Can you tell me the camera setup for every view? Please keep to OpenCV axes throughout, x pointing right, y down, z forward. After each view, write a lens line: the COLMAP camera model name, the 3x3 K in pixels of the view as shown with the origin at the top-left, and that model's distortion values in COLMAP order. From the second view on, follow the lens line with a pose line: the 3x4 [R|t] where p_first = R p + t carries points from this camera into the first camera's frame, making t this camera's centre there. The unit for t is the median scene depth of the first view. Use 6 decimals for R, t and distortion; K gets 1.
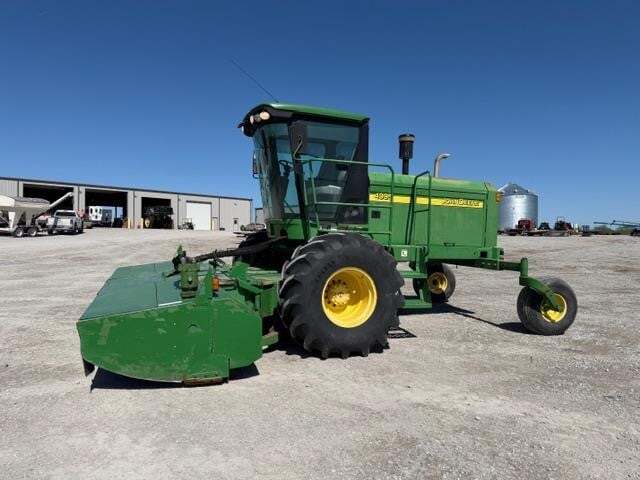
lens RADIAL K [[459.1, 0, 319.2], [0, 459.1, 250.7], [0, 0, 1]] dist [0.000737, -0.000461]
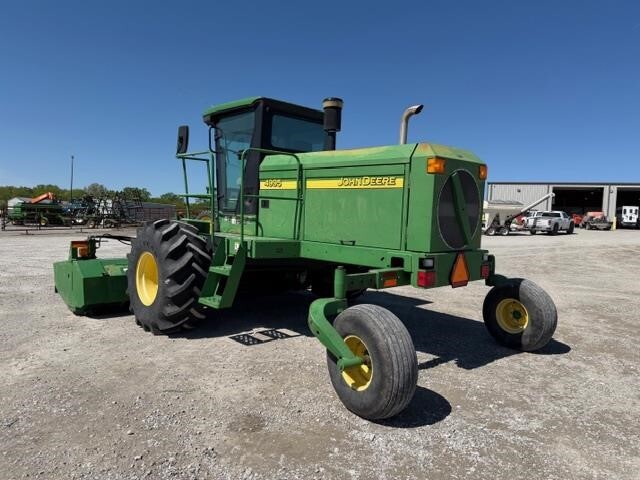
lens RADIAL K [[464.7, 0, 320.0], [0, 464.7, 240.0], [0, 0, 1]] dist [0.000614, -0.001237]
pose [[0.378552, 0.037049, -0.924838, 0.140205], [-0.065108, 0.997789, 0.013322, -0.003707], [0.923287, 0.055171, 0.380127, 0.103830]]
